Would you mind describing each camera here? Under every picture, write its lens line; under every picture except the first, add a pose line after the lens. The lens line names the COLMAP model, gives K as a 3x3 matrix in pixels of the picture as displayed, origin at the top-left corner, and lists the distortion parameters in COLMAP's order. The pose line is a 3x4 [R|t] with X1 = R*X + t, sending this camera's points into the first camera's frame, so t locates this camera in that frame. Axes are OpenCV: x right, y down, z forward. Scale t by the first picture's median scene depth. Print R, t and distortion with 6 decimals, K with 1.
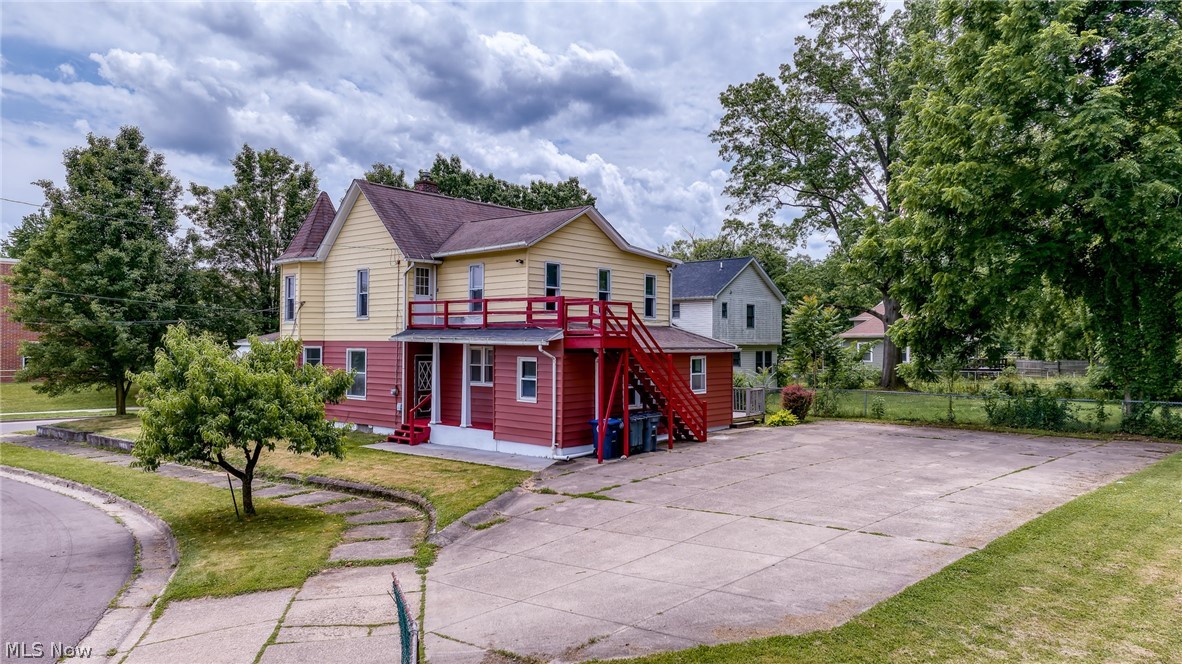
lens RADIAL K [[814.1, 0, 594.9], [0, 814.1, 342.8], [0, 0, 1]] dist [0.000833, -0.011231]
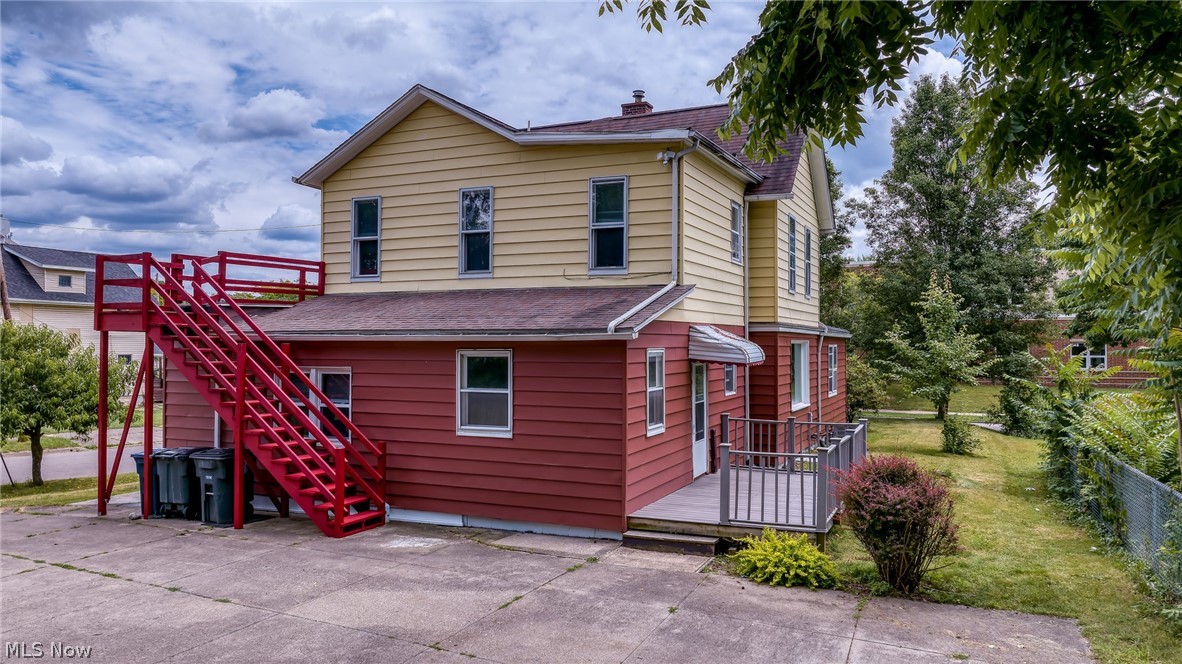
lens RADIAL K [[814.1, 0, 592.5], [0, 814.1, 331.9], [0, 0, 1]] dist [0.000833, -0.011231]
pose [[0.247303, -0.021325, -0.968703, 0.523512], [0.005608, 0.999773, -0.020577, 0.014934], [0.968922, -0.000344, 0.247367, 0.878597]]
